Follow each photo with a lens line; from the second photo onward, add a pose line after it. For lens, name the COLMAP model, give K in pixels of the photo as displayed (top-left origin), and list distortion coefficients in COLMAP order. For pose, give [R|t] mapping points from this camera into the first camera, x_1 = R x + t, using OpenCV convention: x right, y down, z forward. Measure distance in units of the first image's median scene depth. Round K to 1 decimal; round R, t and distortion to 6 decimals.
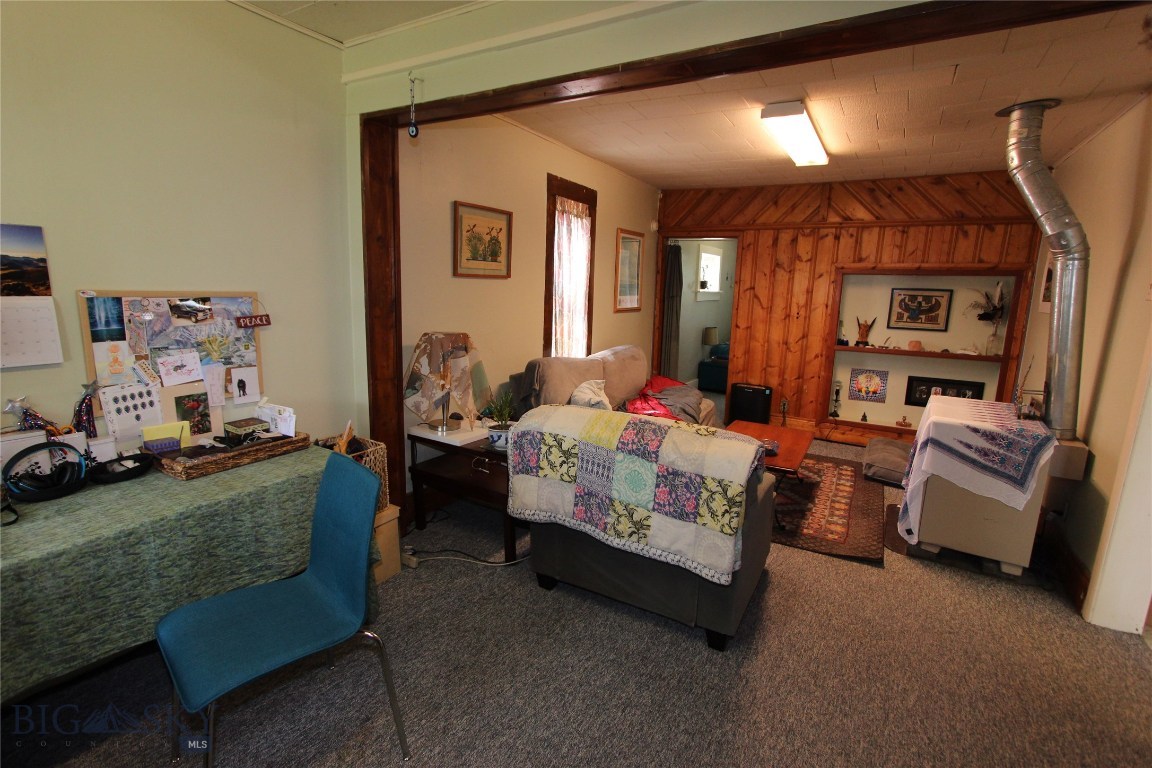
lens RADIAL K [[540.0, 0, 576.3], [0, 540.0, 386.9], [0, 0, 1]] dist [-0.001734, -0.000105]
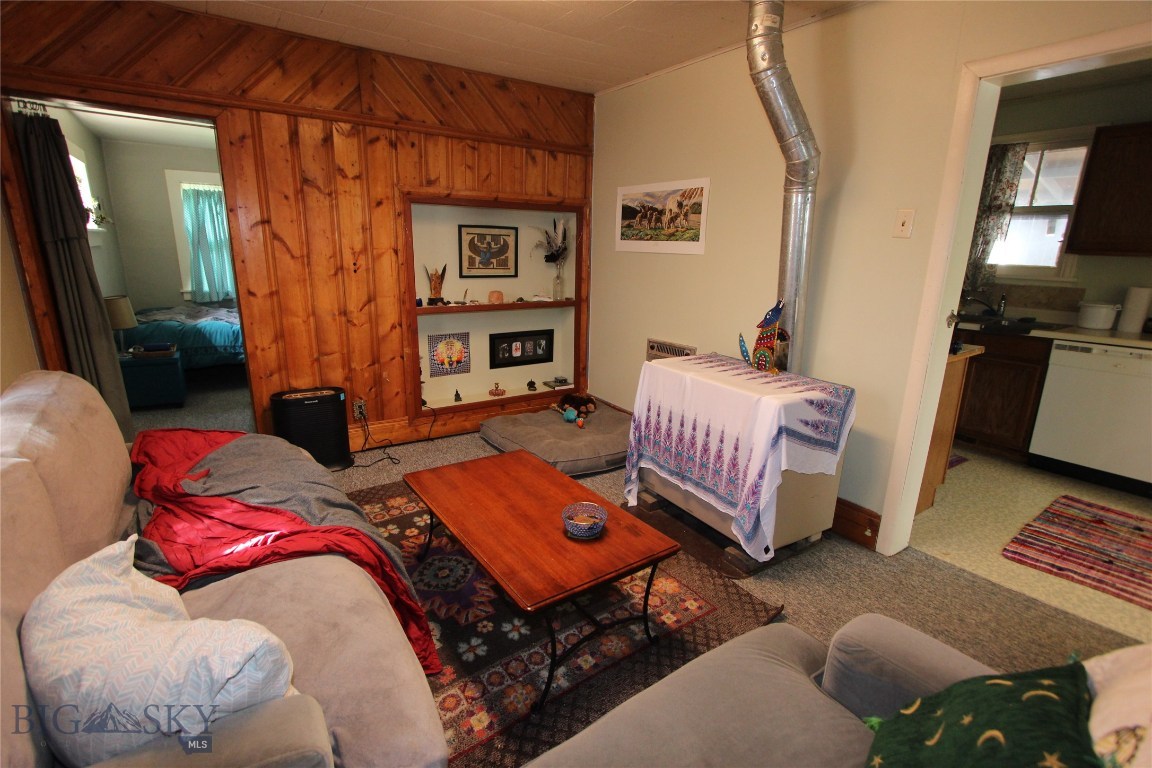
lens RADIAL K [[540.0, 0, 572.8], [0, 540.0, 383.1], [0, 0, 1]] dist [-0.001734, -0.000105]
pose [[0.432847, -0.240359, 0.868833, -0.065502], [0.153844, 0.969356, 0.191524, -0.090678], [-0.888243, 0.050765, 0.456560, 0.539847]]
